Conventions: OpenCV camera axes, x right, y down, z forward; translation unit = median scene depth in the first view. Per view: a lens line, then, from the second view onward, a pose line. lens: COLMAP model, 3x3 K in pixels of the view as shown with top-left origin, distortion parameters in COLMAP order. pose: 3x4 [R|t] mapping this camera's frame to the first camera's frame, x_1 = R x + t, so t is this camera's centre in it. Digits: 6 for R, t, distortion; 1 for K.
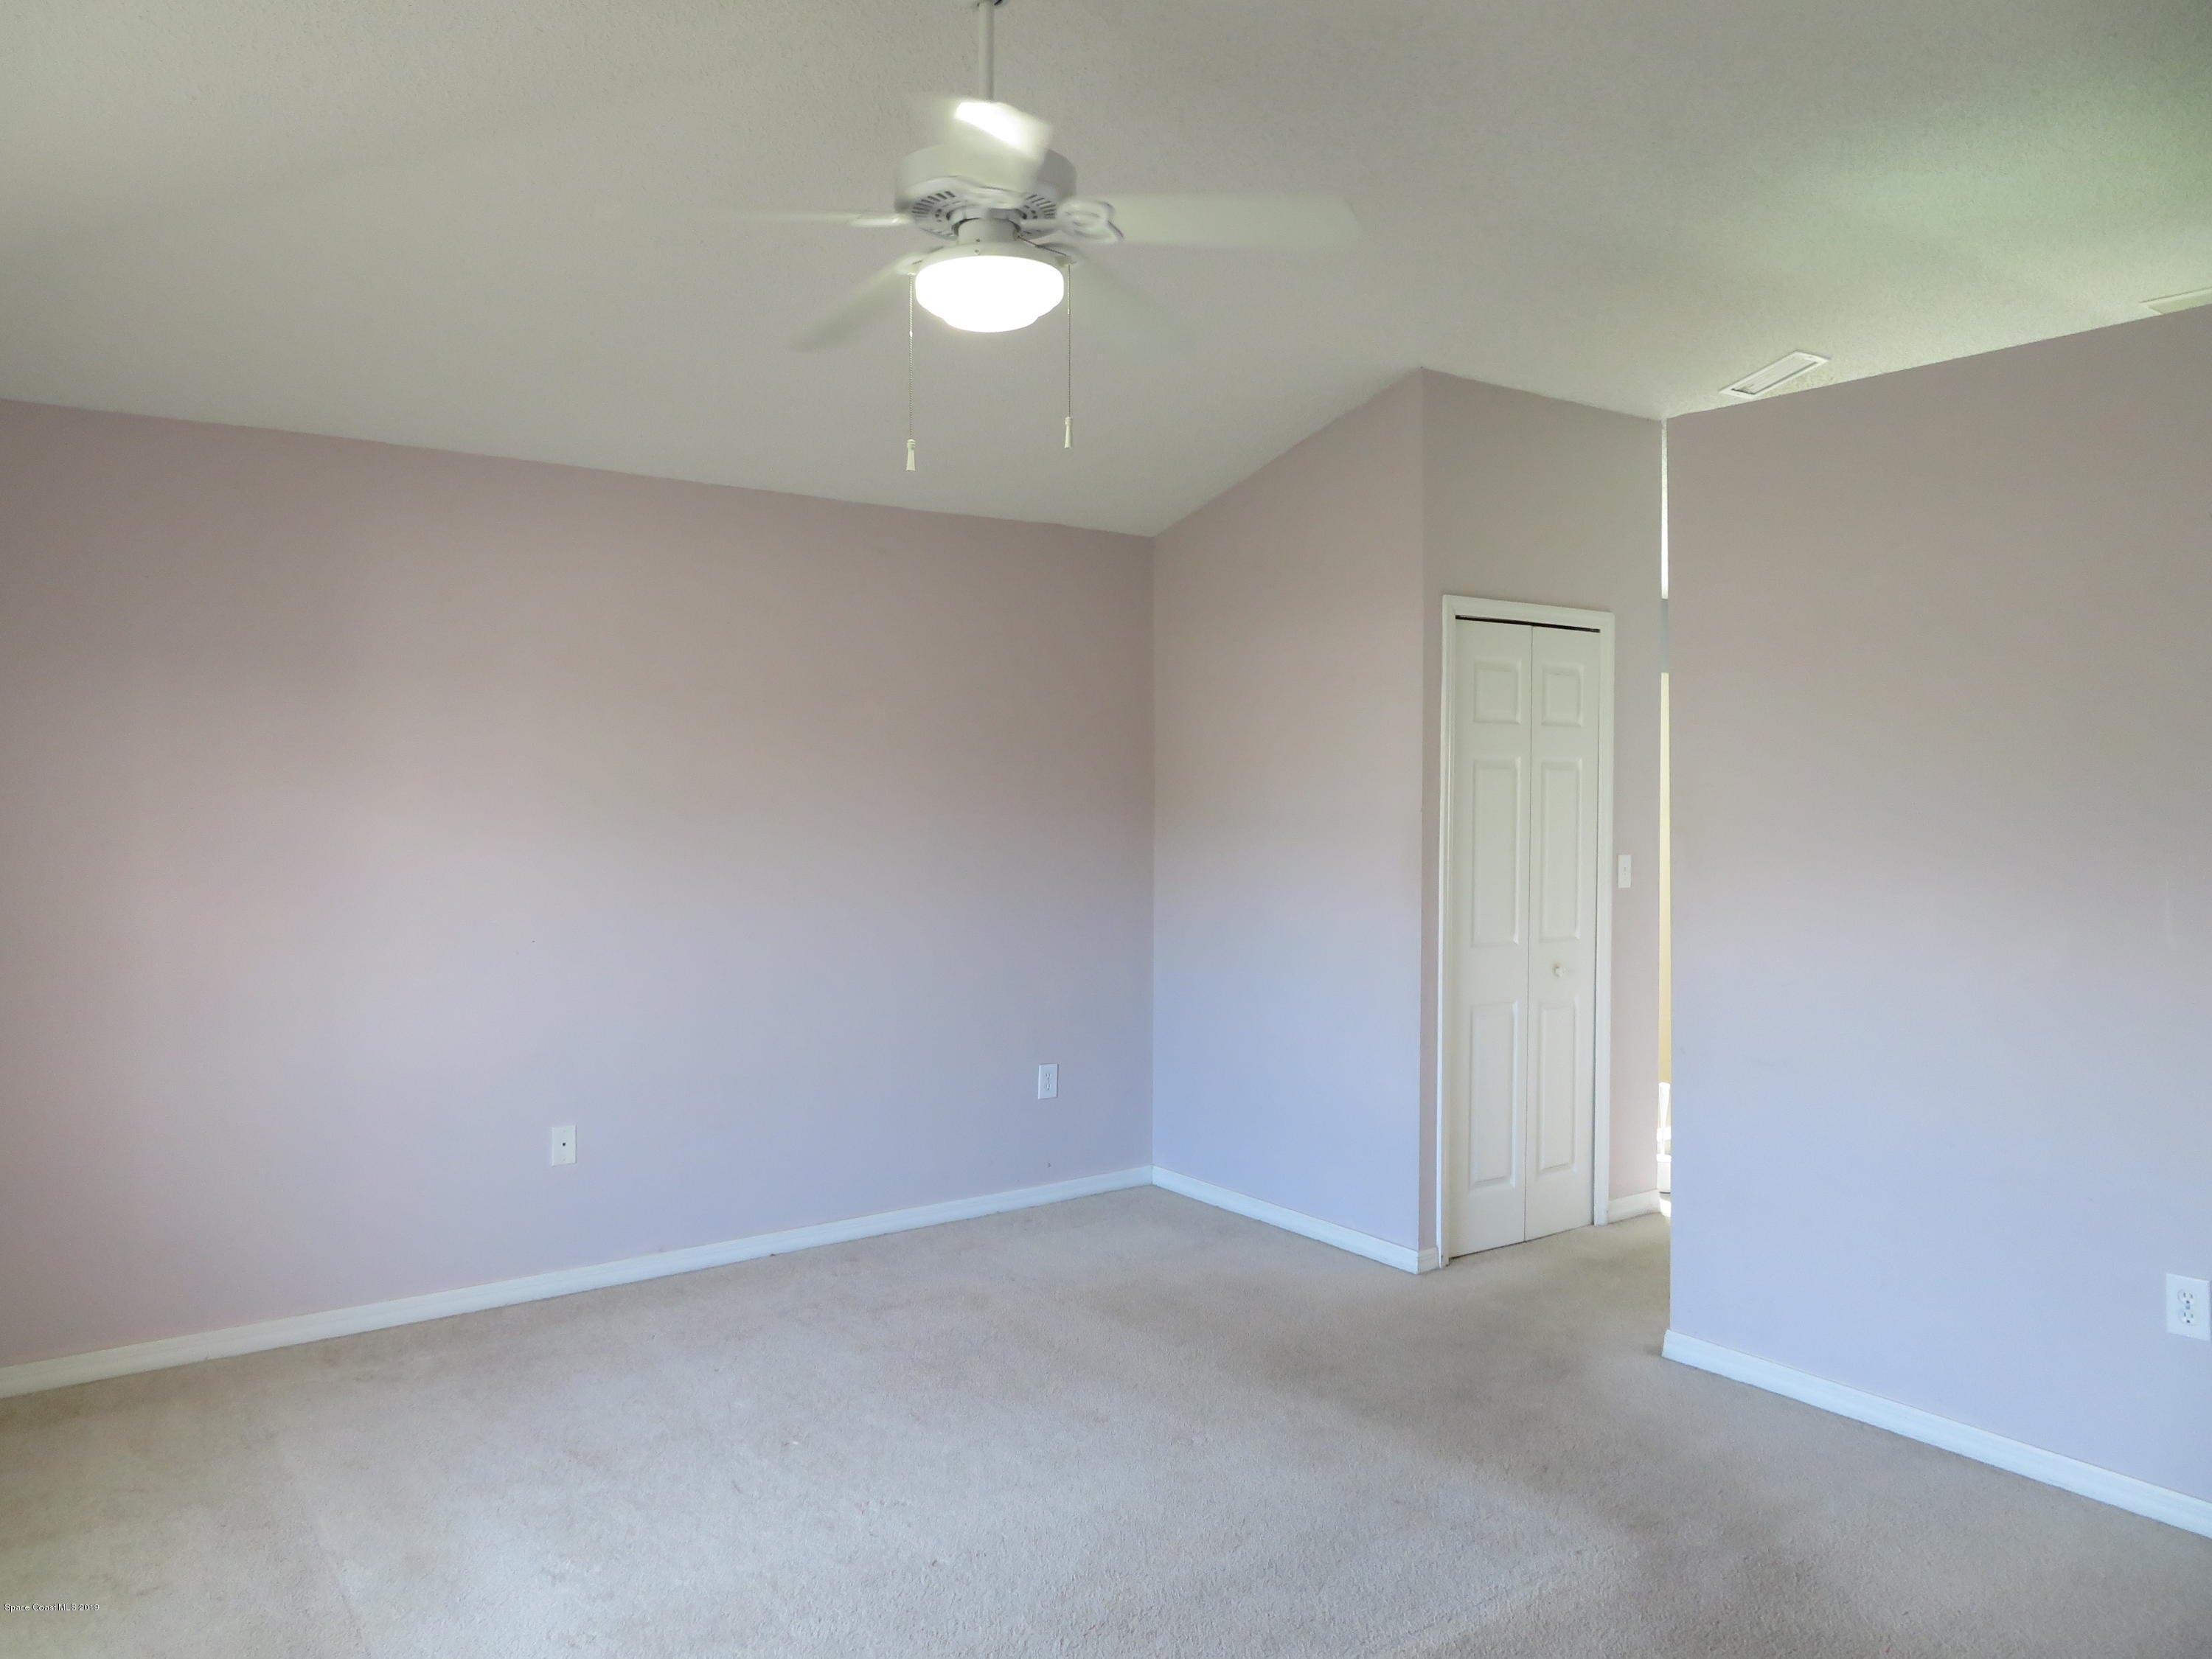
lens RADIAL K [[1583.1, 0, 1100.7], [0, 1583.1, 828.2], [0, 0, 1]] dist [-0.007116, -0.003078]
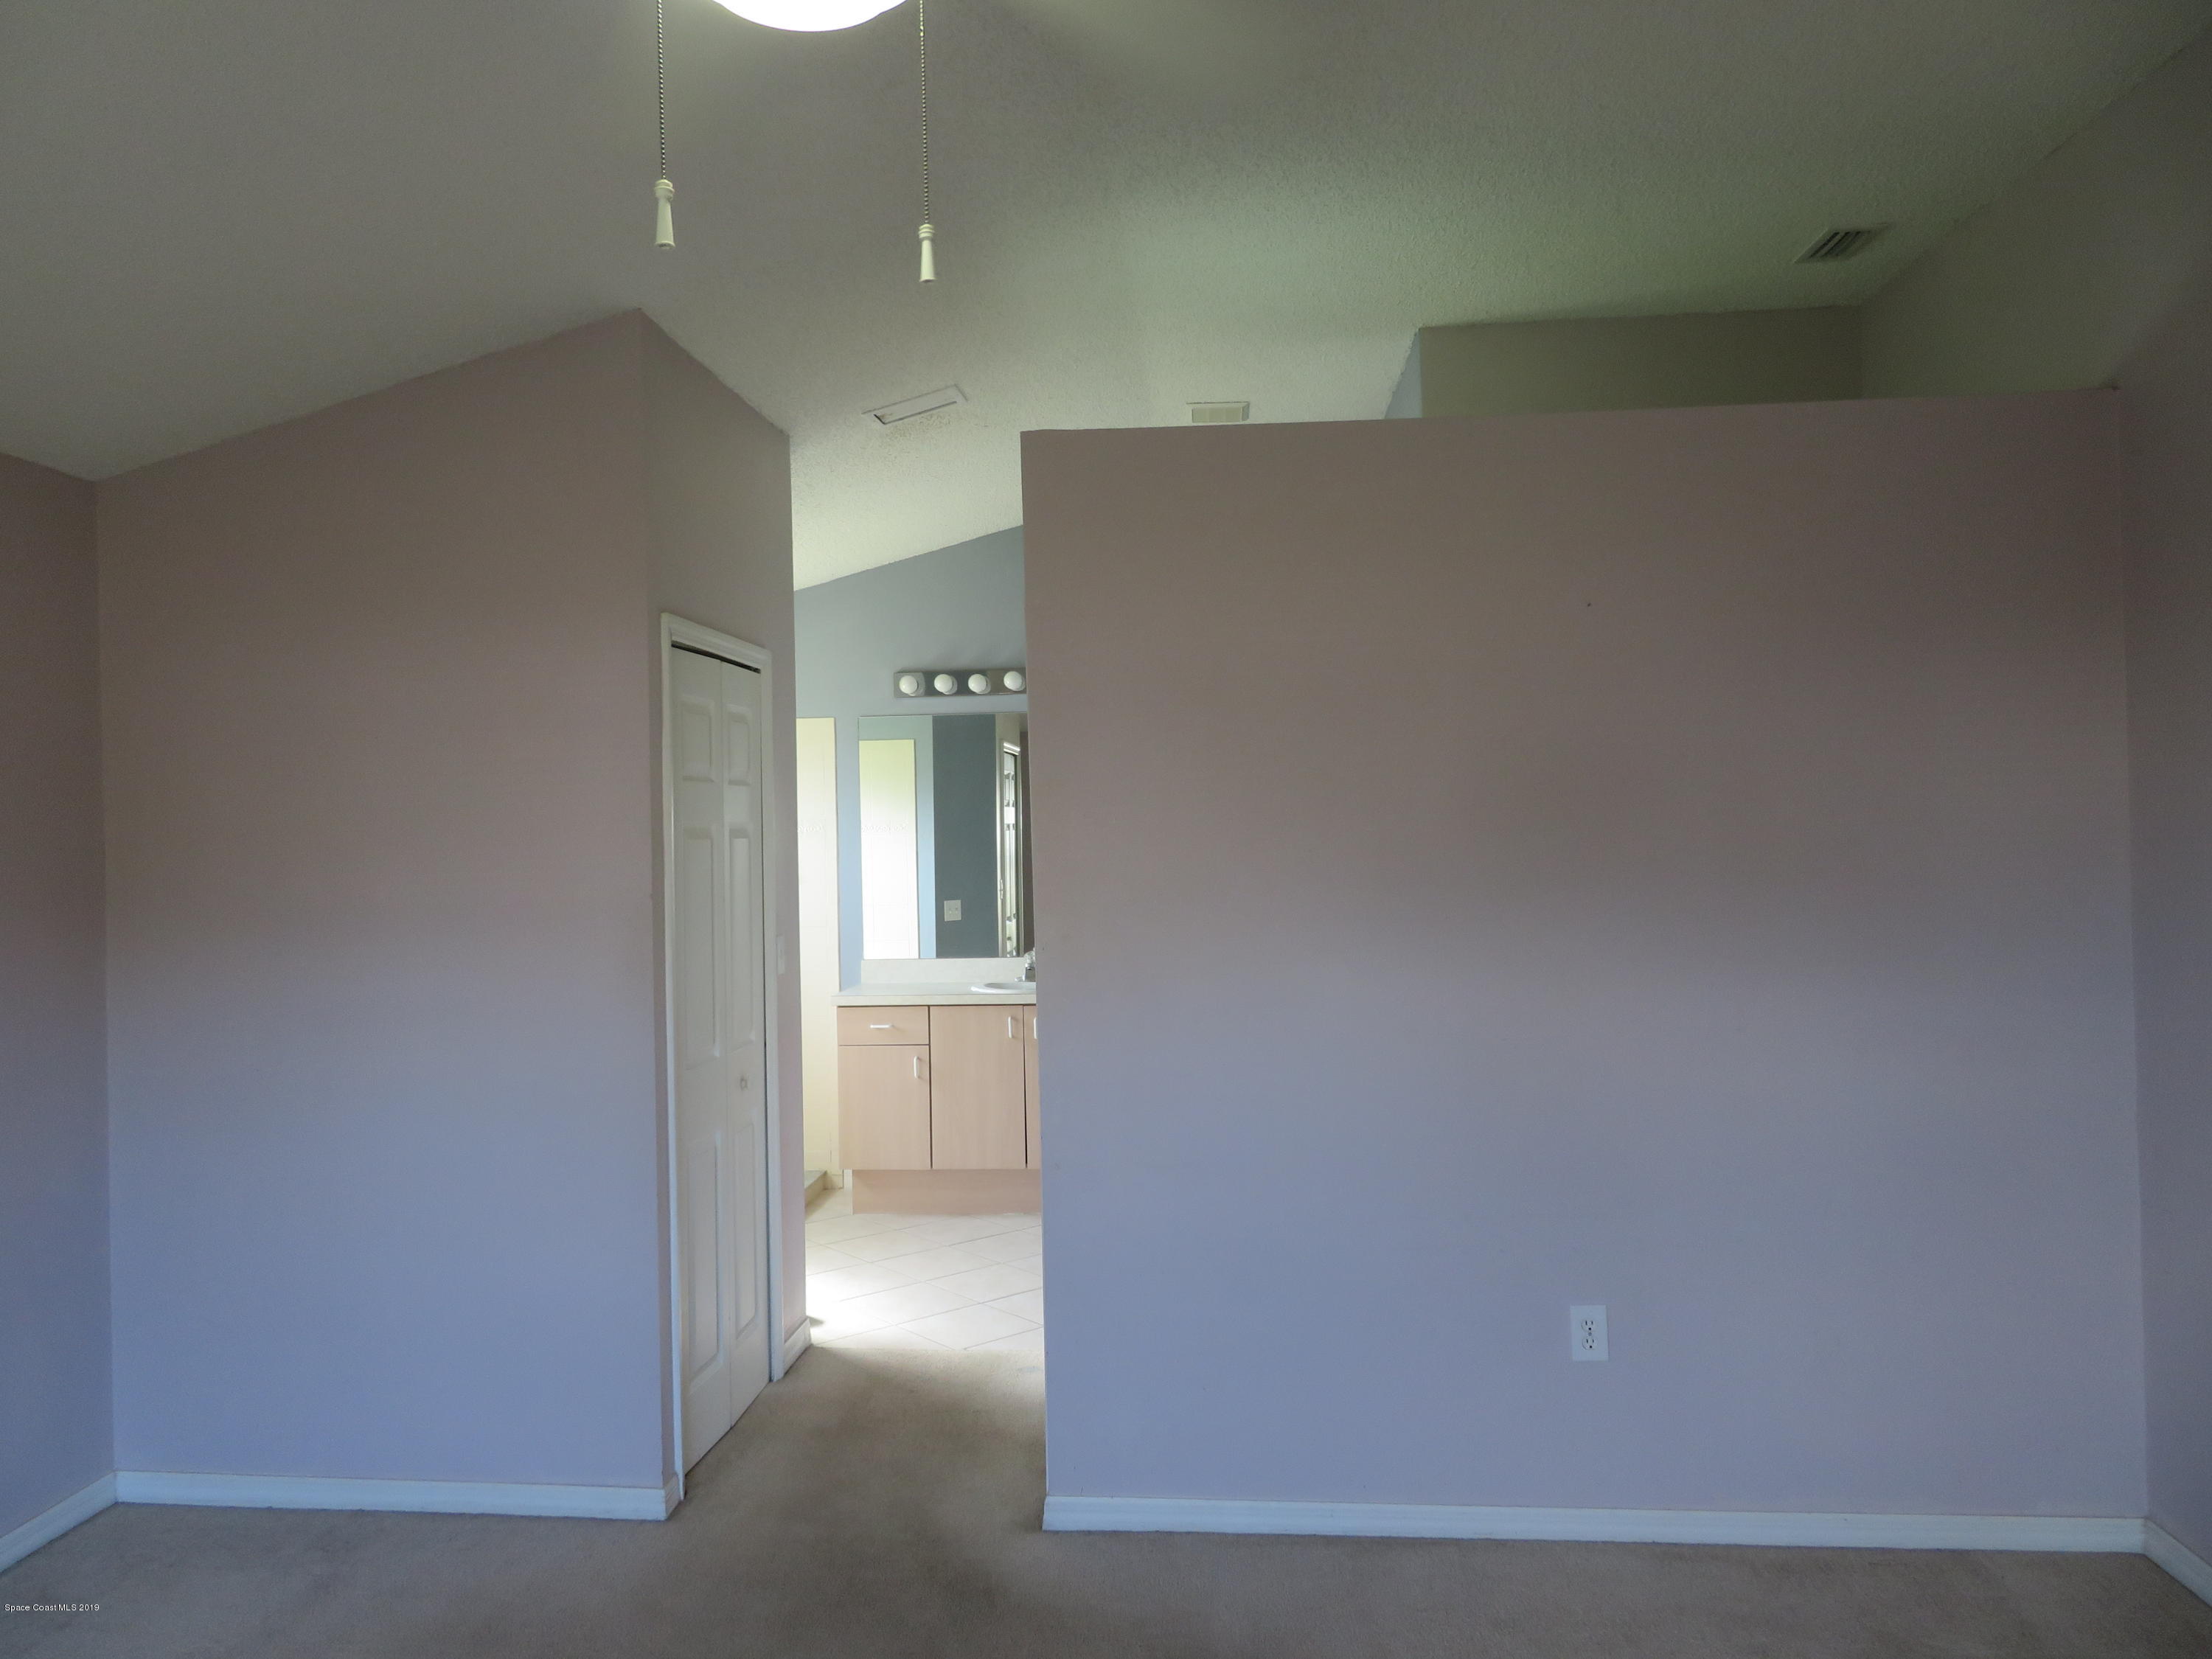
lens RADIAL K [[1583.1, 0, 1100.7], [0, 1583.1, 828.2], [0, 0, 1]] dist [-0.007116, -0.003078]
pose [[0.652101, -0.008835, 0.758081, -0.226283], [0.034581, 0.999238, -0.018100, -0.022760], [-0.757343, 0.038018, 0.651909, 0.345075]]
